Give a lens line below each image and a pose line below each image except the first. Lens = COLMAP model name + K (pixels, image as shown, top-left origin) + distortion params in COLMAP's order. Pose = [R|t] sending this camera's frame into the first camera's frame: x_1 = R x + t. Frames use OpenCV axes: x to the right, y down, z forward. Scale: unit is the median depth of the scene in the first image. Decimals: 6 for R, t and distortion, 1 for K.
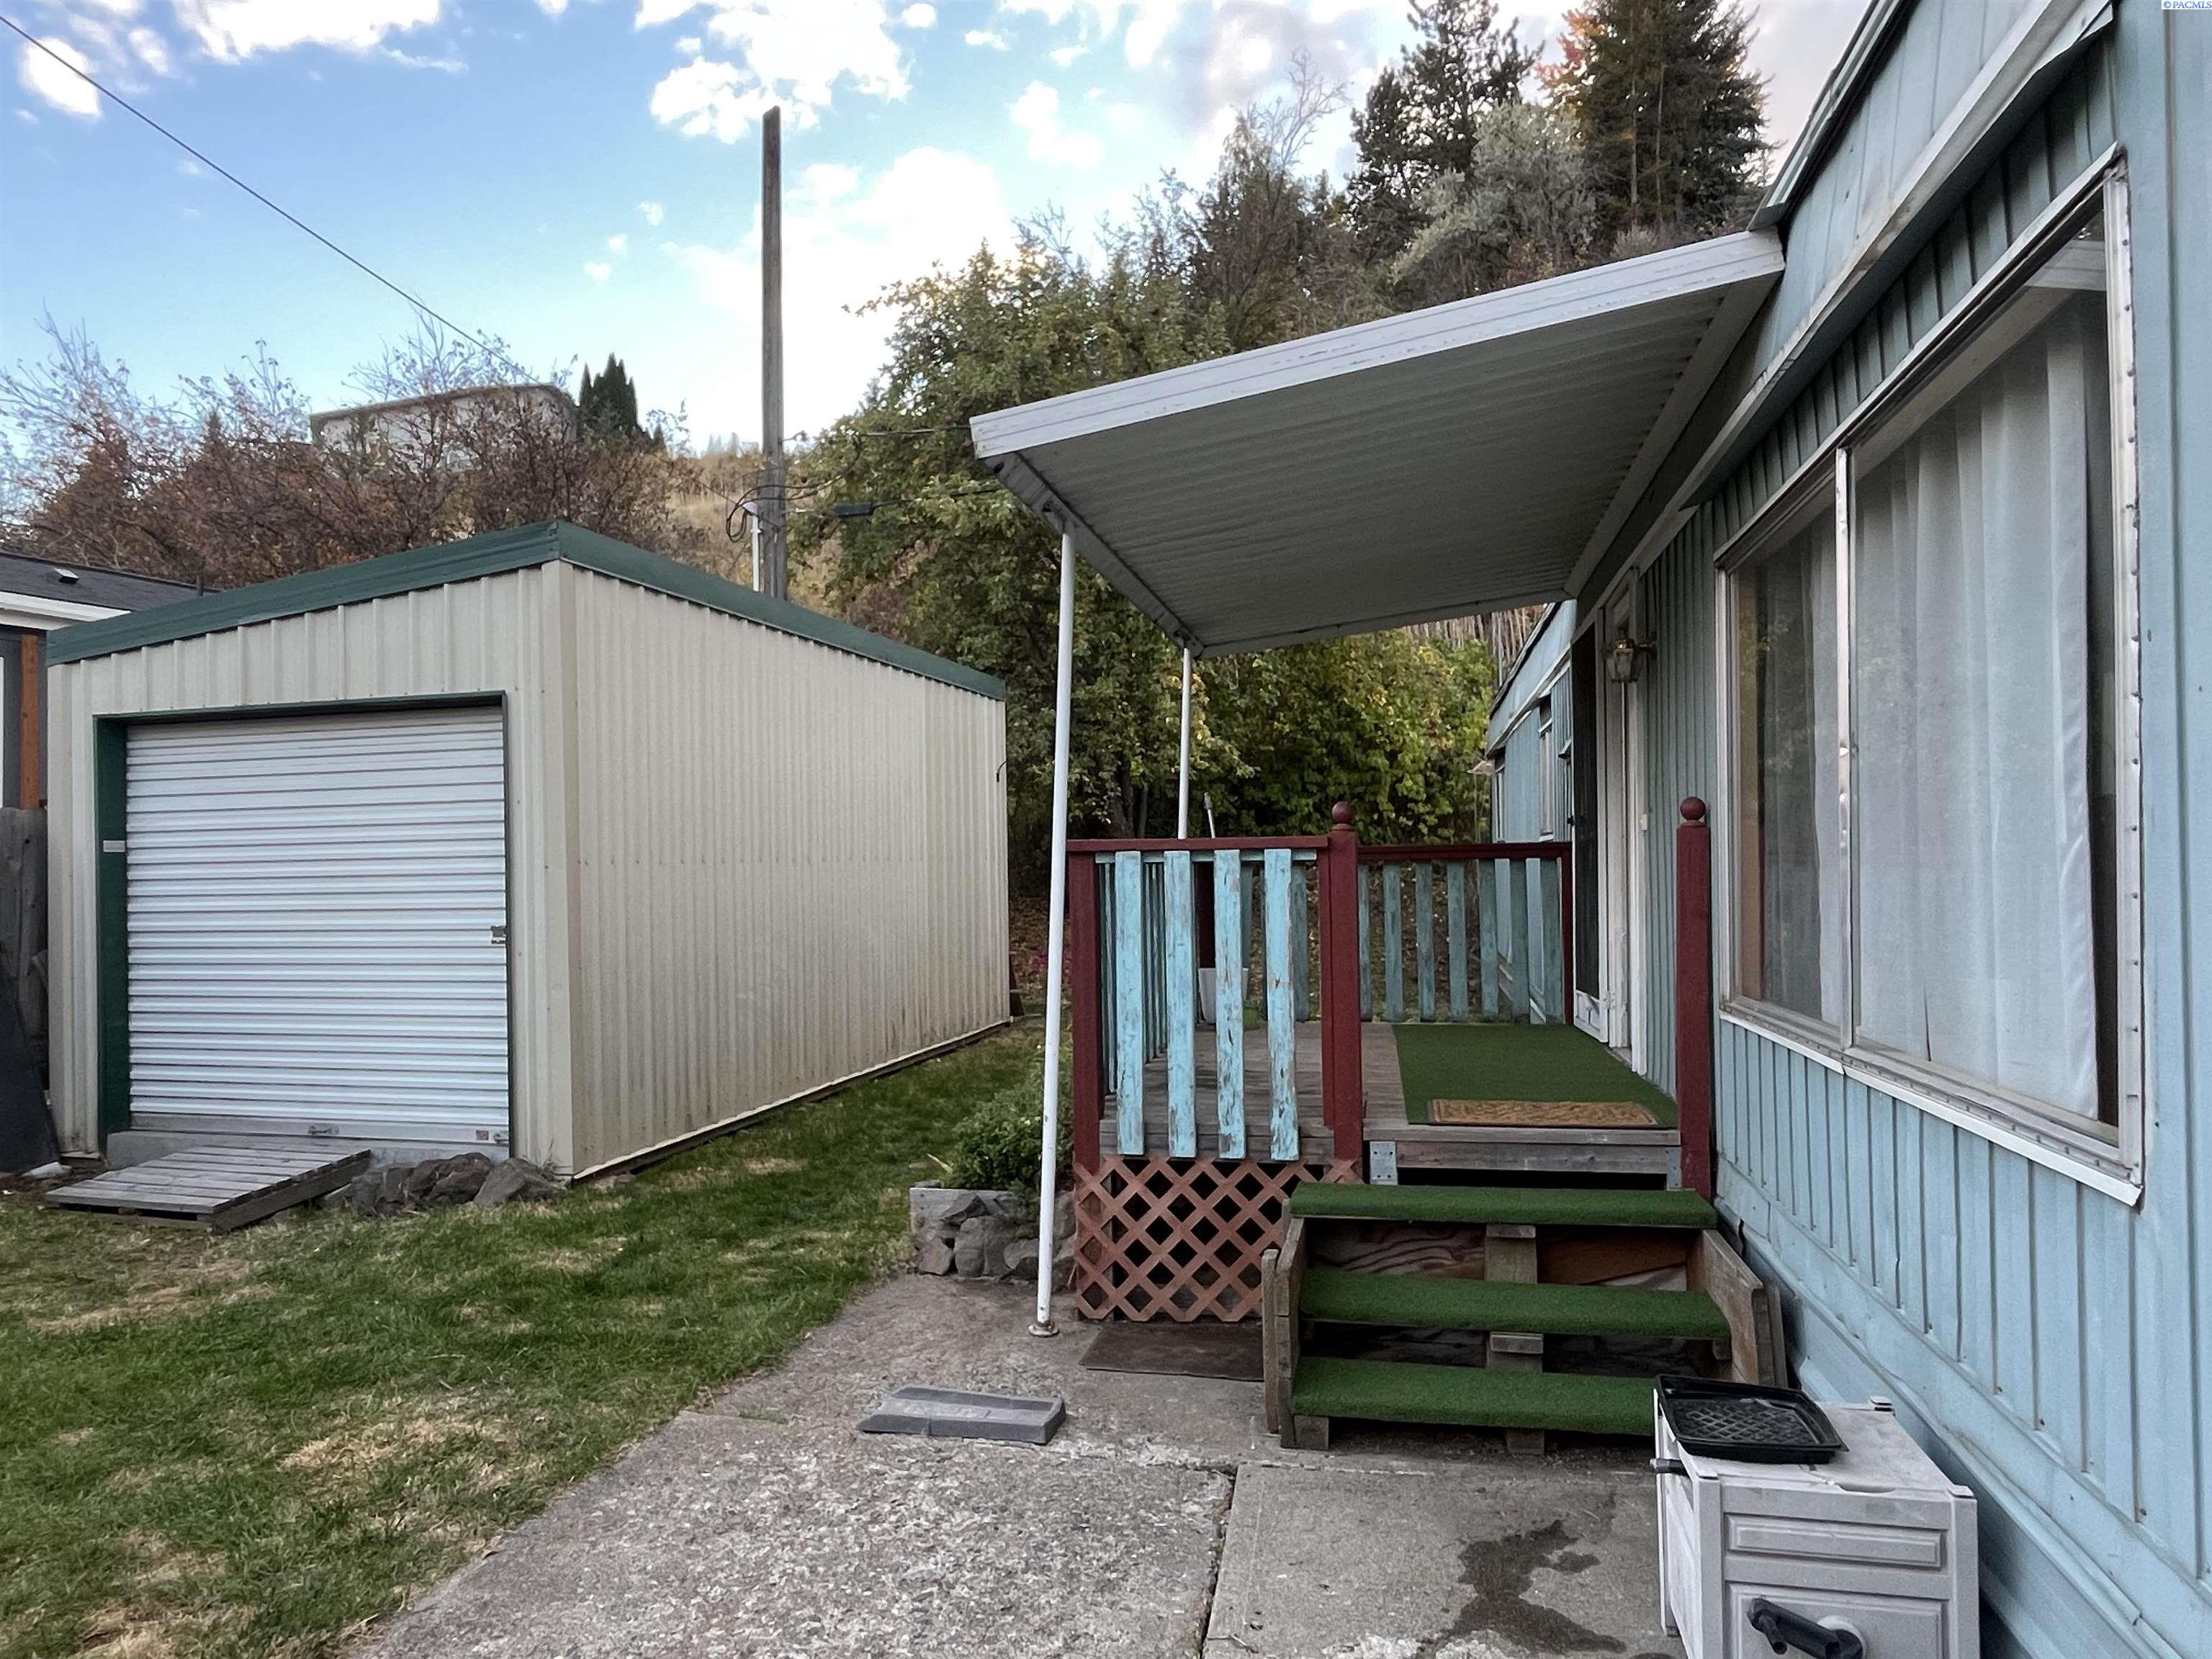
lens RADIAL K [[1369.7, 0, 1110.8], [0, 1369.7, 838.9], [0, 0, 1]] dist [0.001697, -0.001016]
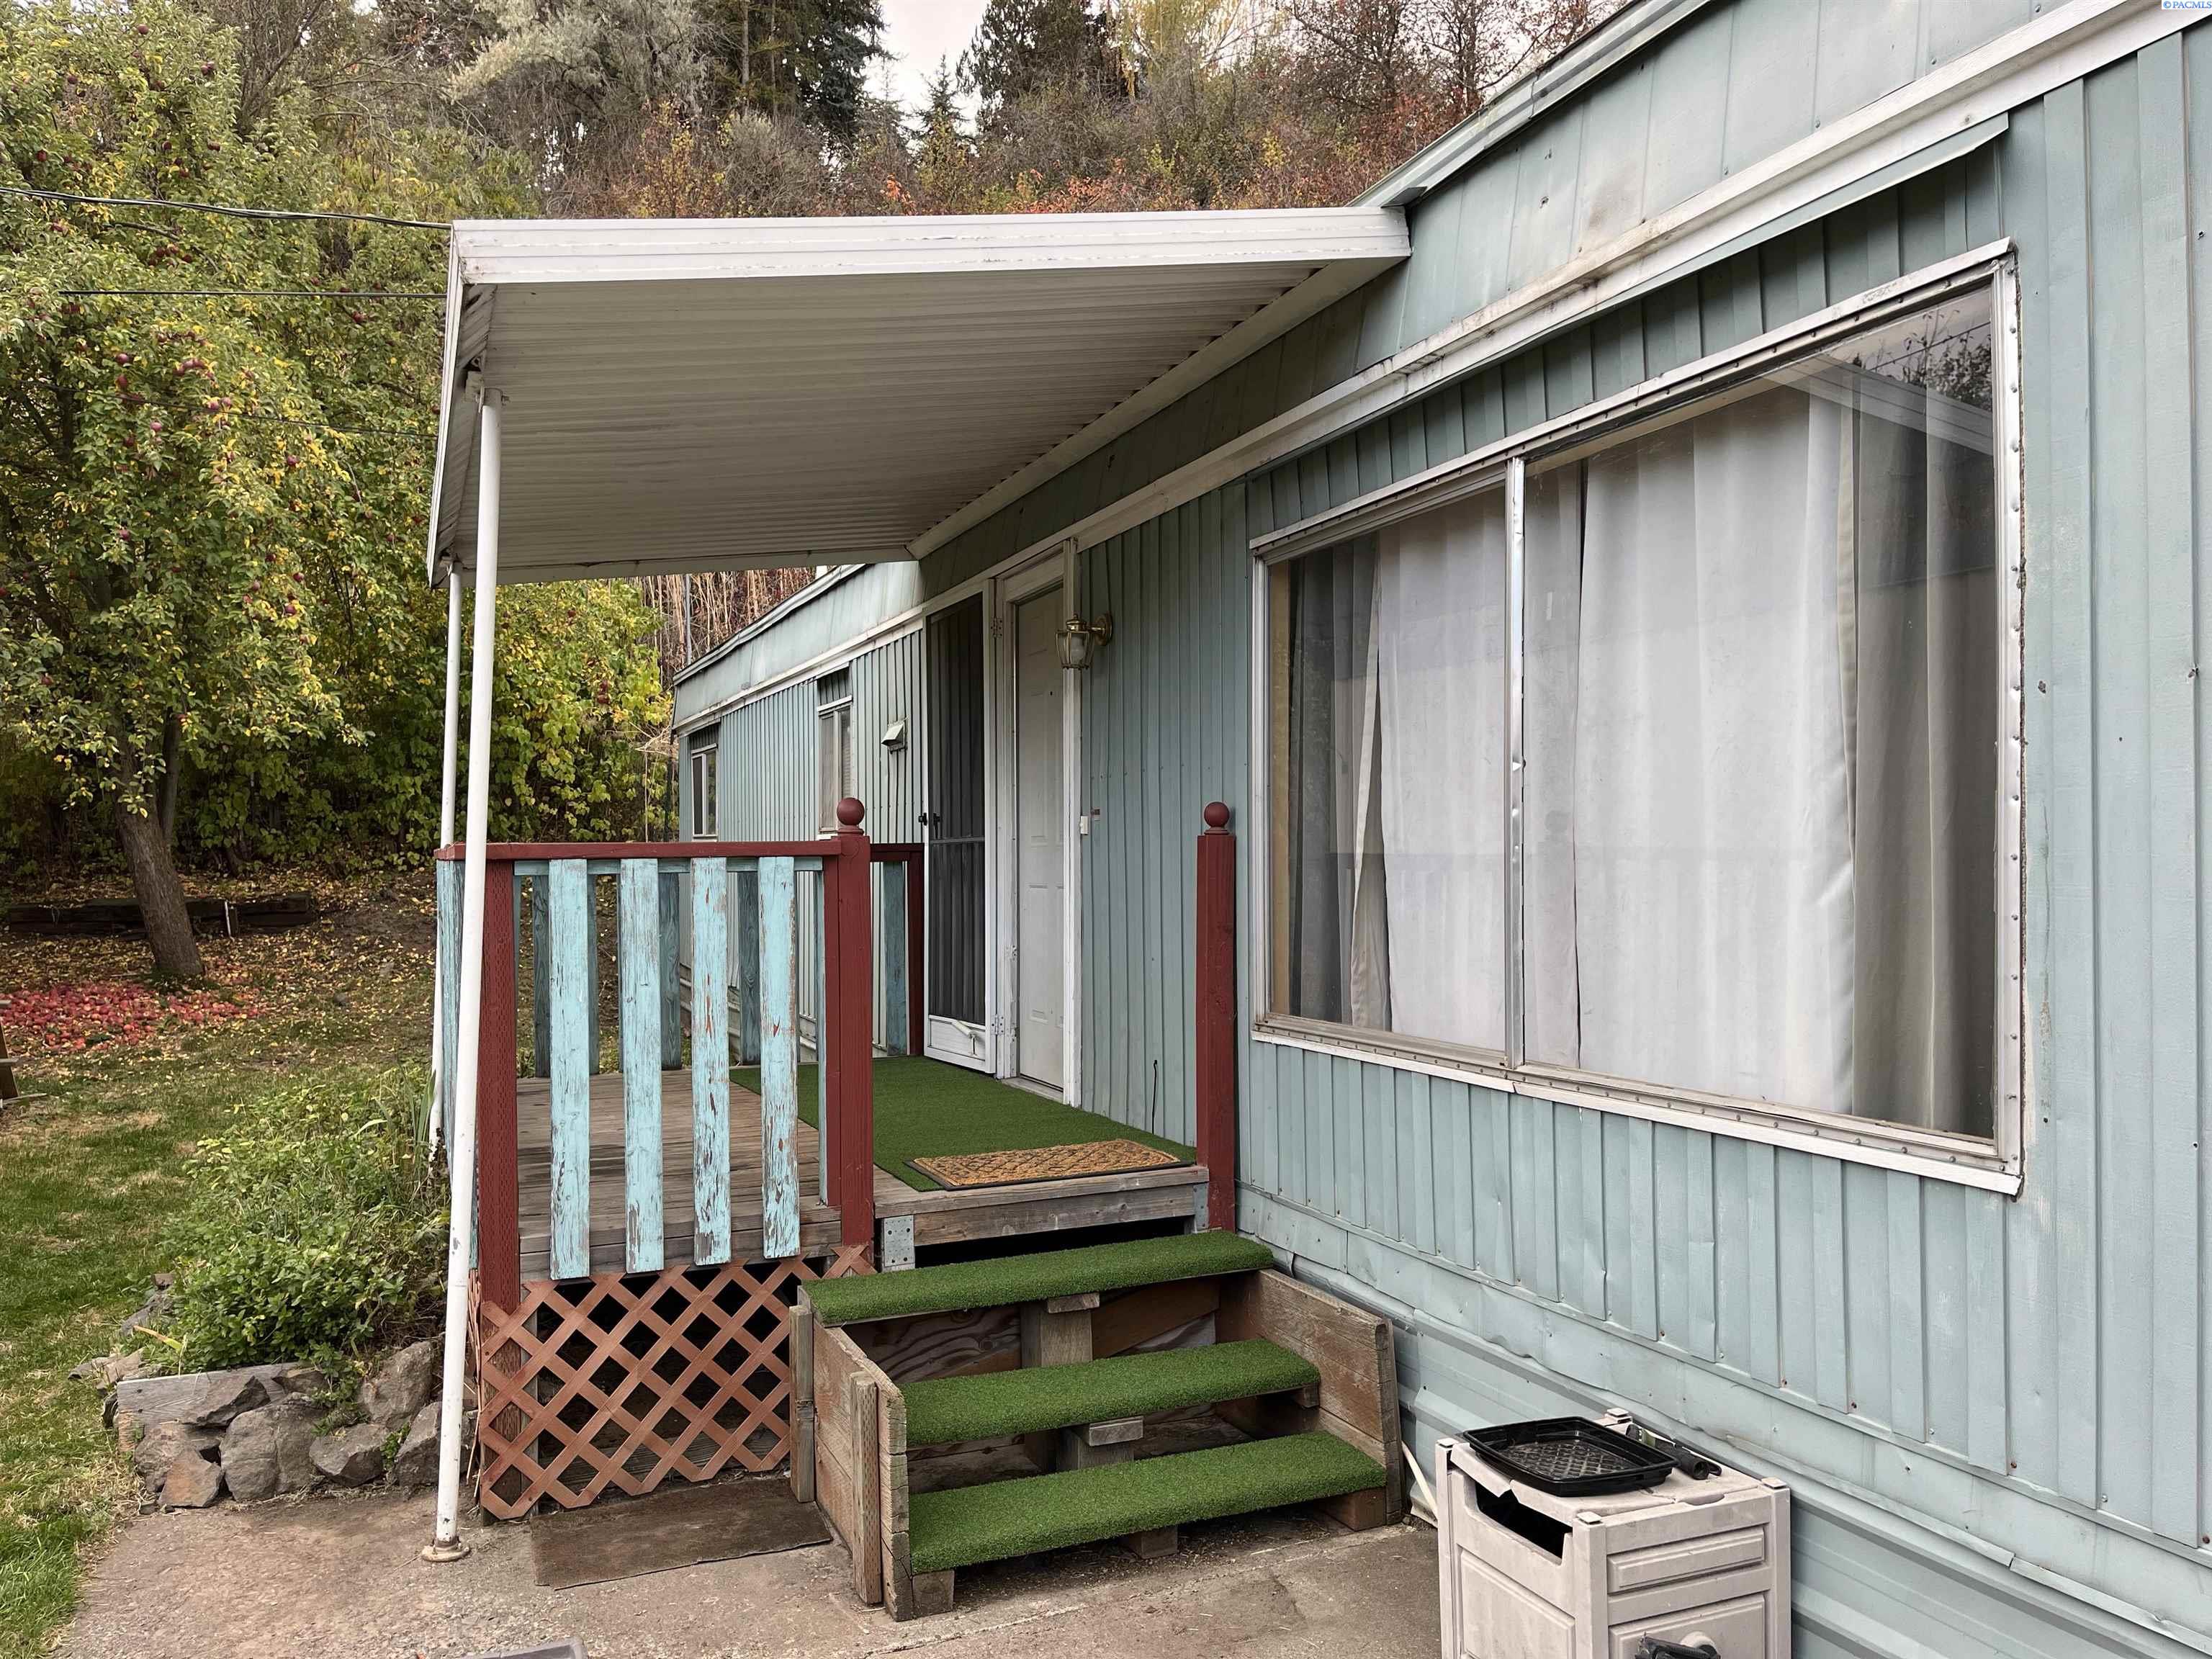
lens RADIAL K [[1674.1, 0, 1095.6], [0, 1674.1, 848.6], [0, 0, 1]] dist [0.037679, -0.013901]
pose [[0.825857, 0.003979, 0.563866, -0.258462], [-0.010672, 0.999906, 0.008574, -0.007271], [-0.563779, -0.013098, 0.825822, 0.110574]]
